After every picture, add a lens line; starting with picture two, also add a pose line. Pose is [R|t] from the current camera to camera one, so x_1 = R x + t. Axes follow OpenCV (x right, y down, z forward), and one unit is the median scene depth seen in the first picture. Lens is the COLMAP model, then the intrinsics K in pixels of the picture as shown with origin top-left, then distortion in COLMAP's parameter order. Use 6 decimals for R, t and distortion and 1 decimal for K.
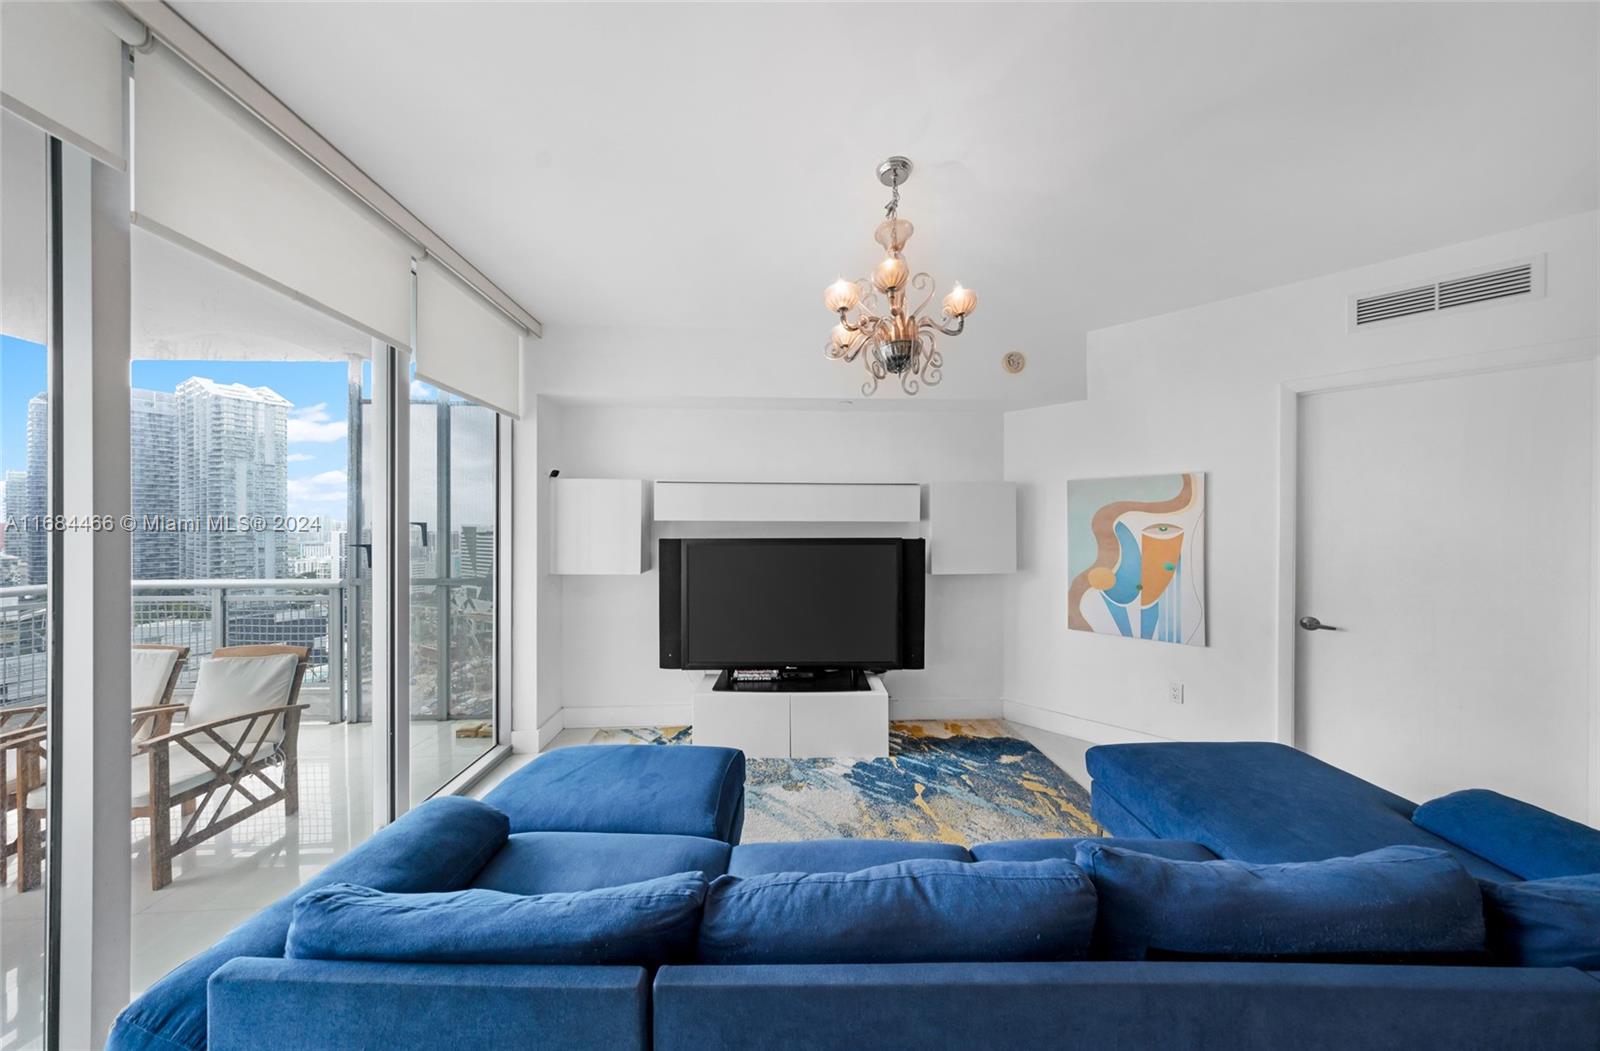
lens RADIAL K [[475.1, 0, 802.8], [0, 475.1, 526.7], [0, 0, 1]] dist [-0.000295, -0.000485]
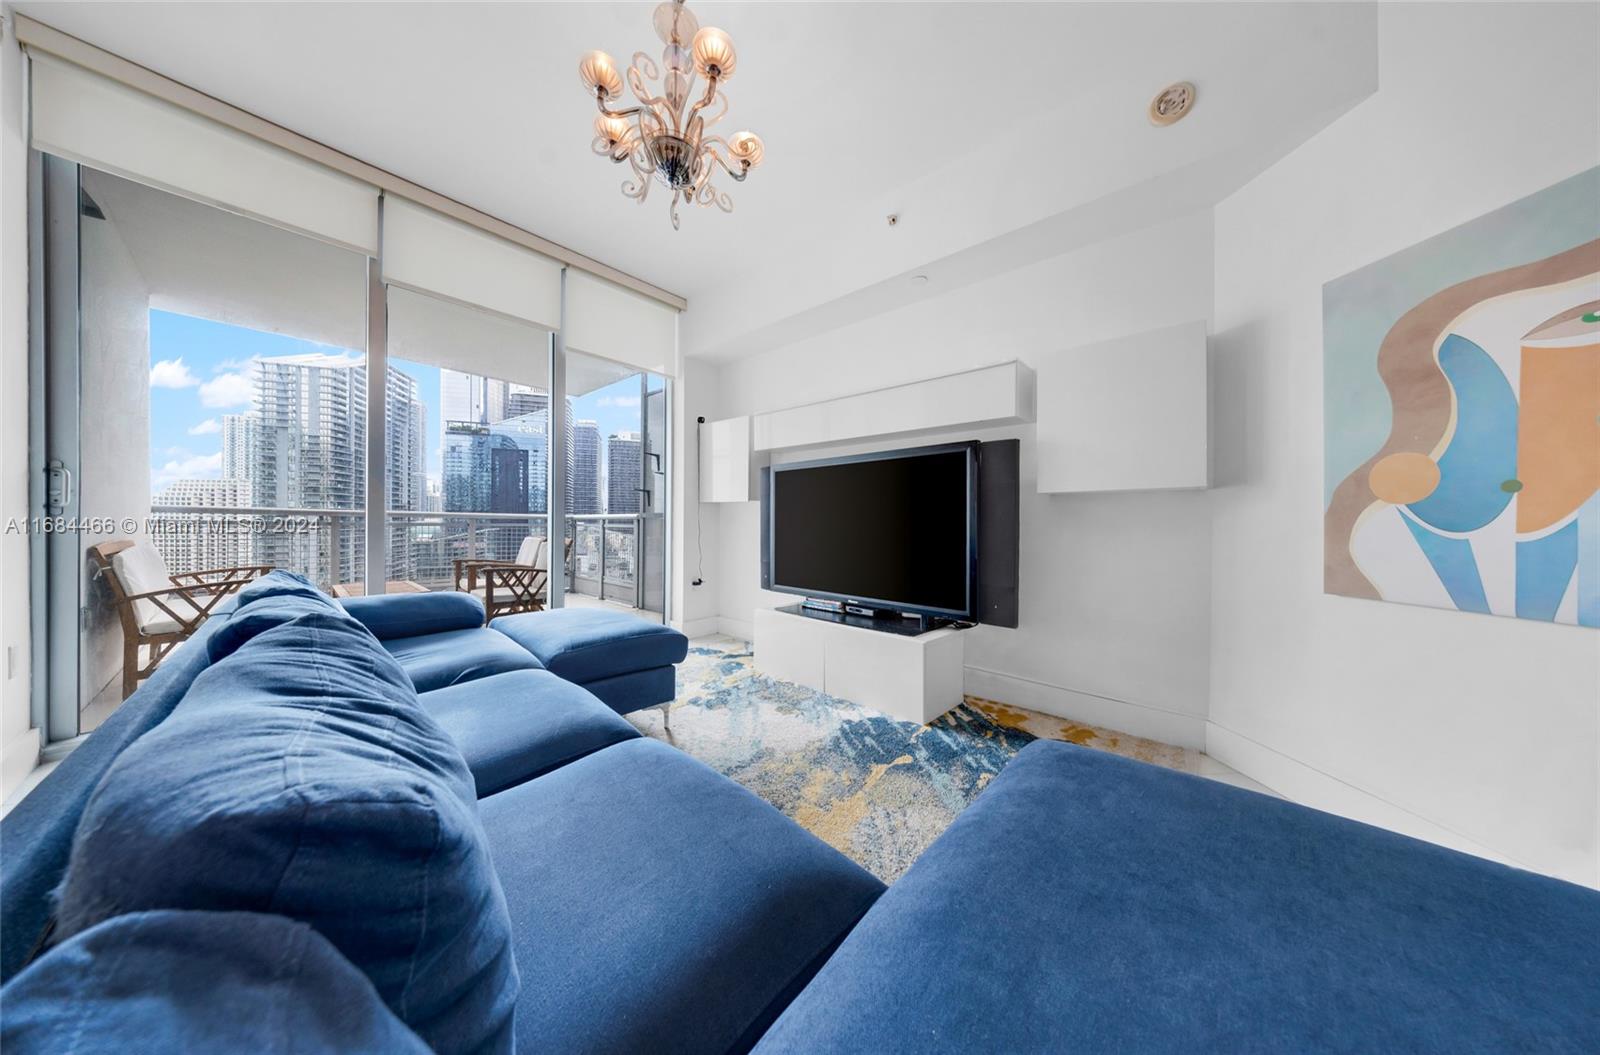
lens RADIAL K [[475.1, 0, 807.7], [0, 475.1, 523.5], [0, 0, 1]] dist [-0.000295, -0.000485]
pose [[0.730304, 0.008282, -0.683072, 0.551964], [-0.011638, 0.999932, -0.000319, 0.165583], [0.683023, 0.008183, 0.730351, 0.318030]]
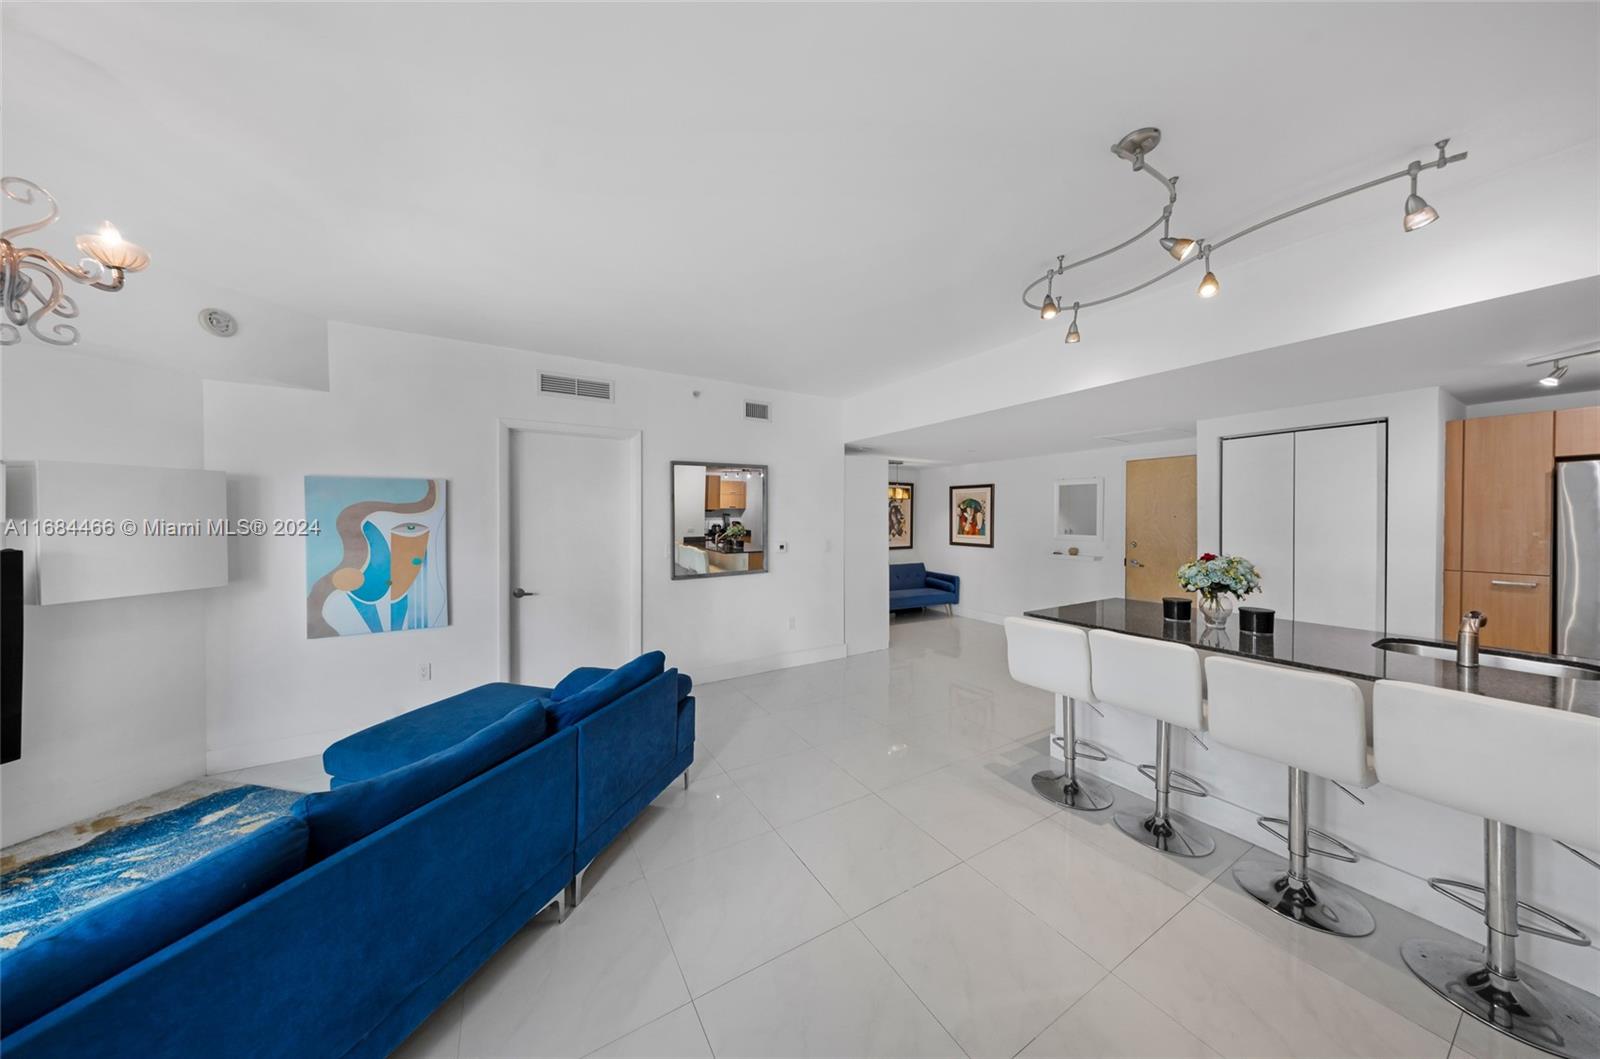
lens RADIAL K [[475.1, 0, 790.1], [0, 475.1, 522.2], [0, 0, 1]] dist [-0.000295, -0.000485]
pose [[0.279960, -0.005933, 0.959993, -0.062453], [0.002773, 0.999982, 0.005371, -0.012225], [-0.960008, 0.001158, 0.279971, -0.163313]]
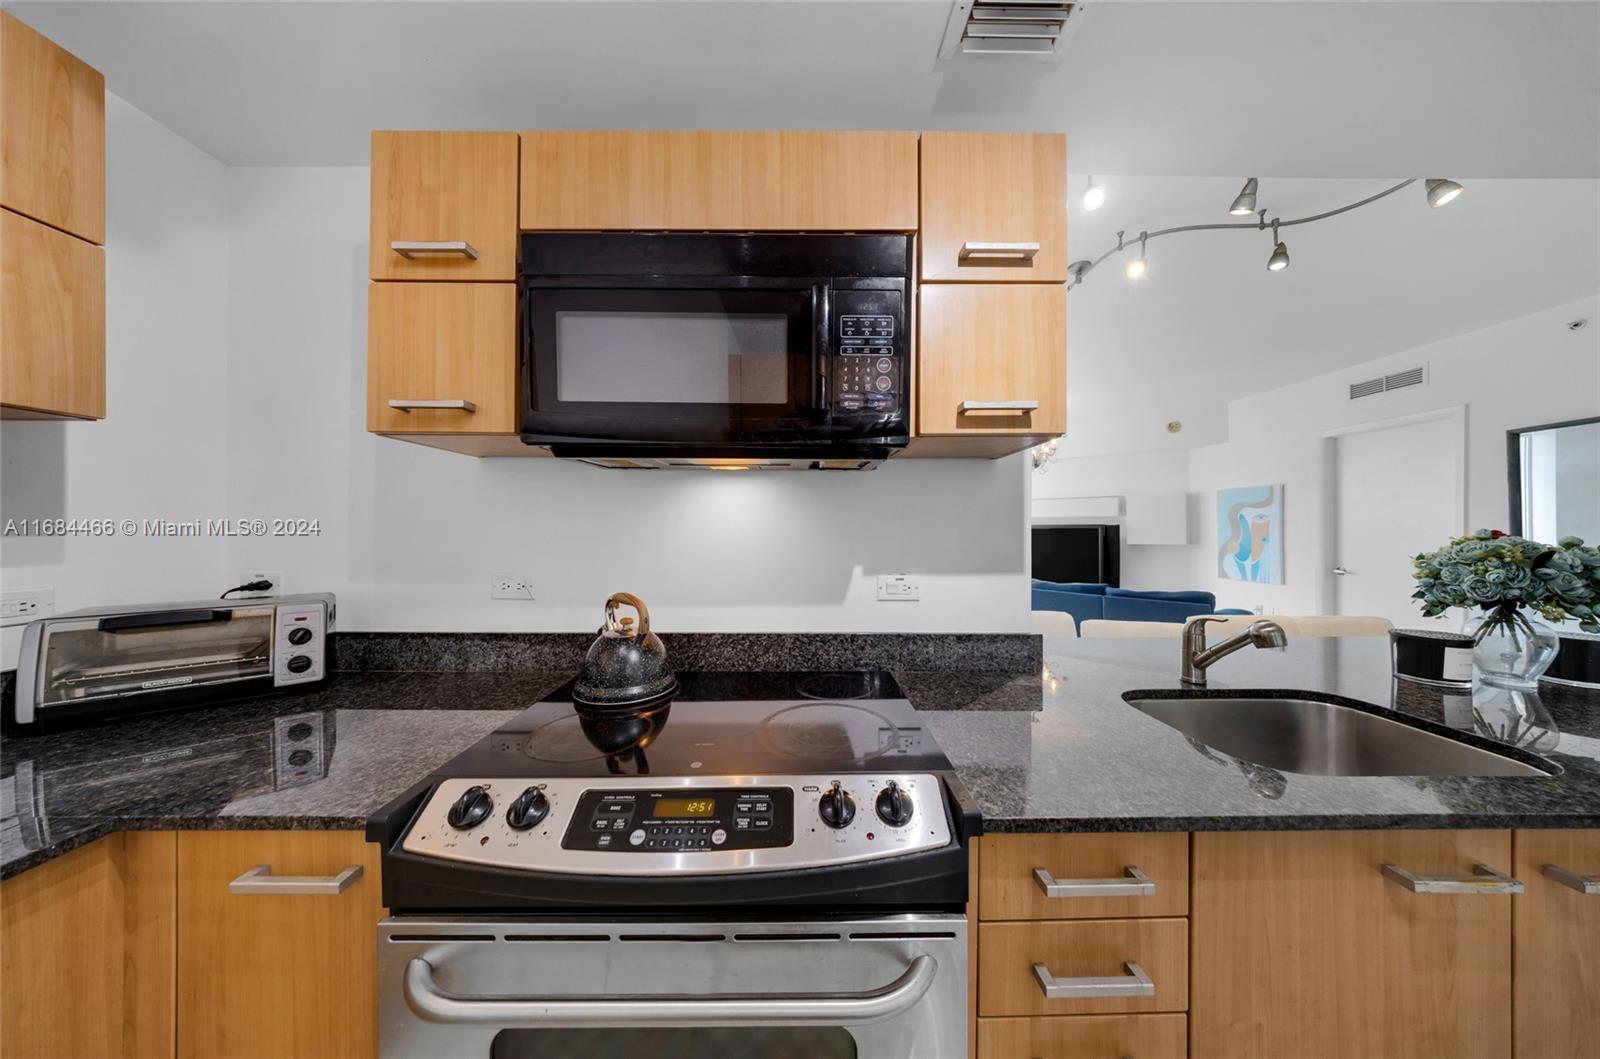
lens RADIAL K [[475.1, 0, 792.3], [0, 475.1, 527.0], [0, 0, 1]] dist [-0.000295, -0.000485]
pose [[0.680303, 0.002280, -0.732927, 0.843140], [-0.006707, 0.999973, -0.003115, 0.054252], [0.732900, 0.007035, 0.680300, -1.427023]]
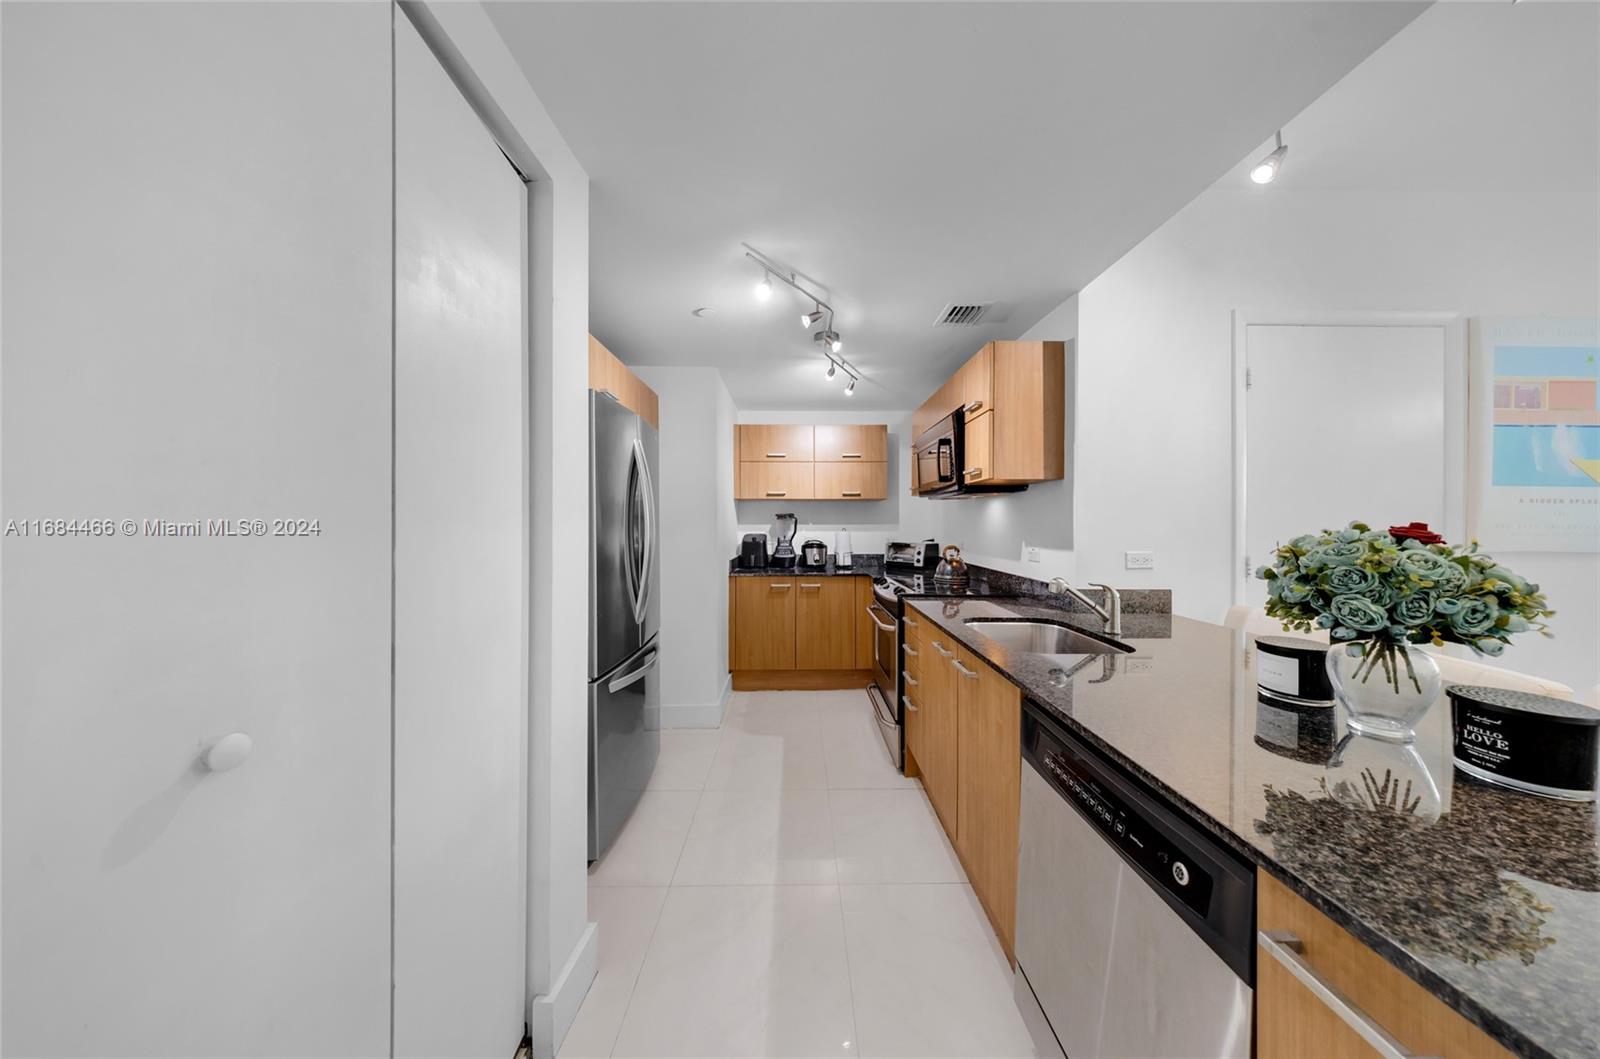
lens RADIAL K [[475.1, 0, 805.9], [0, 475.1, 524.0], [0, 0, 1]] dist [-0.000295, -0.000485]
pose [[-0.733623, 0.003367, -0.679548, 1.445563], [-0.001735, 0.999975, 0.006828, 0.051726], [0.679554, 0.006188, -0.733599, -0.697669]]
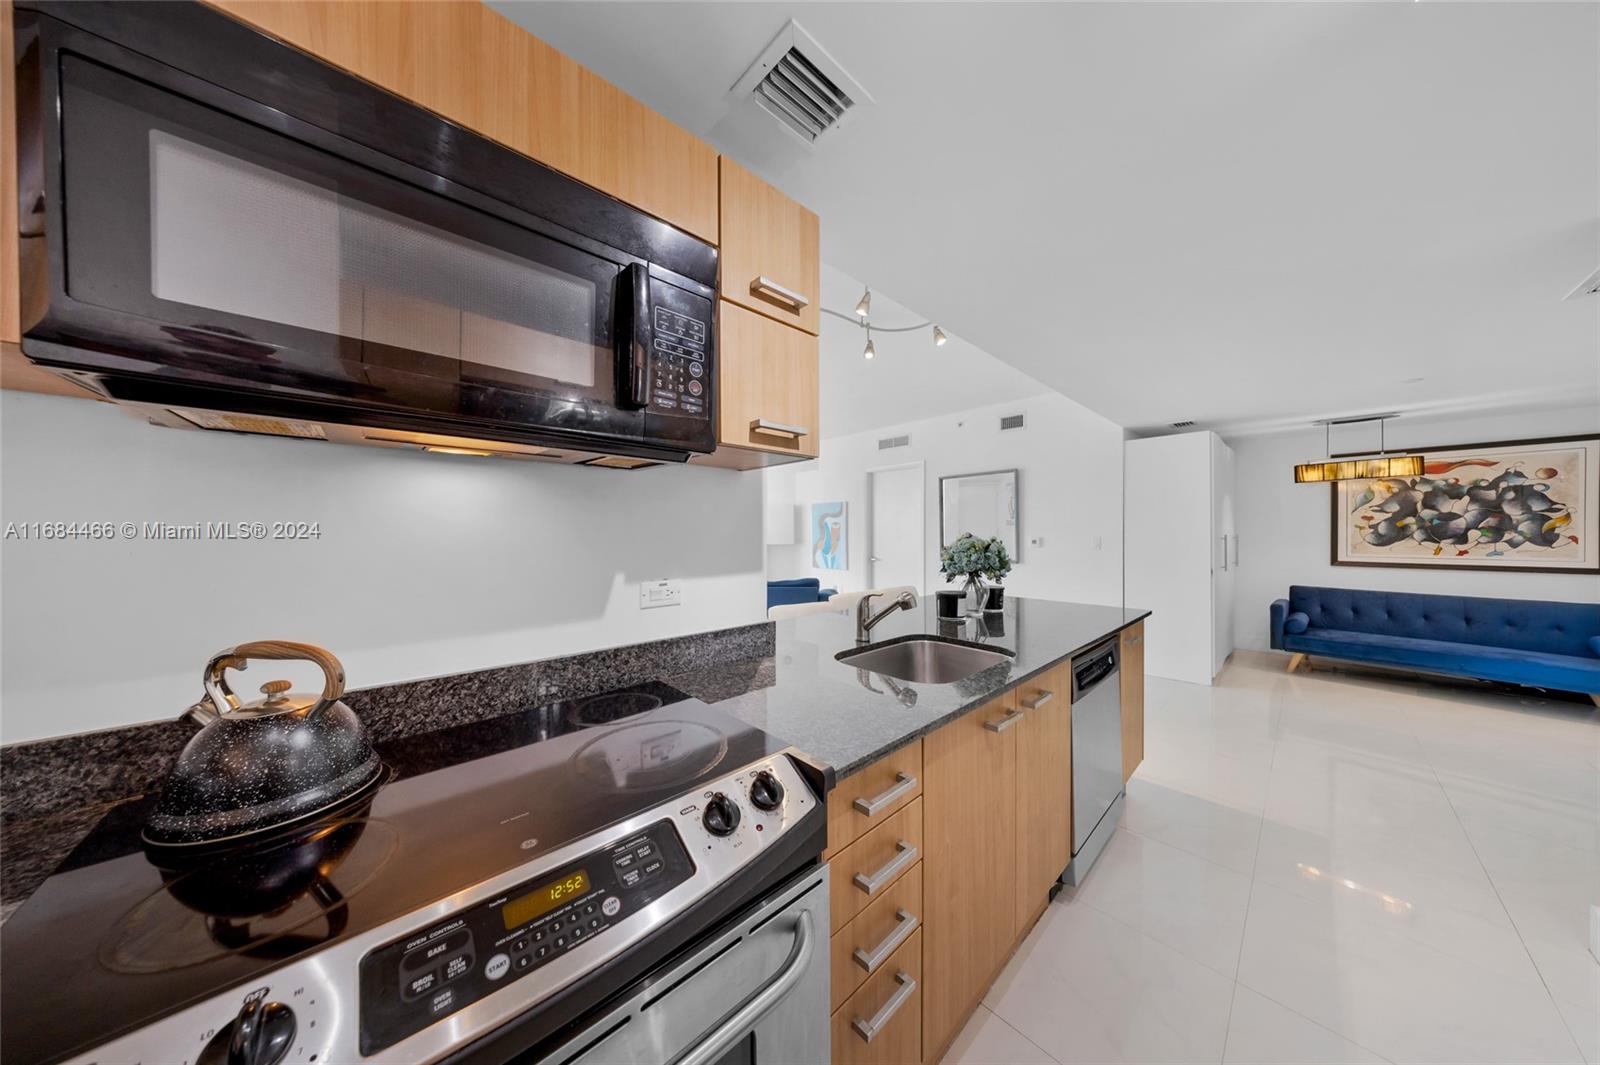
lens RADIAL K [[476.1, 0, 803.6], [0, 476.1, 534.0], [0, 0, 1]] dist [-0.004882, 0.000226]
pose [[0.997553, 0.002431, -0.069873, 0.743389], [-0.002413, 0.999997, 0.000345, 0.053941], [0.069874, -0.000176, 0.997556, -1.479096]]
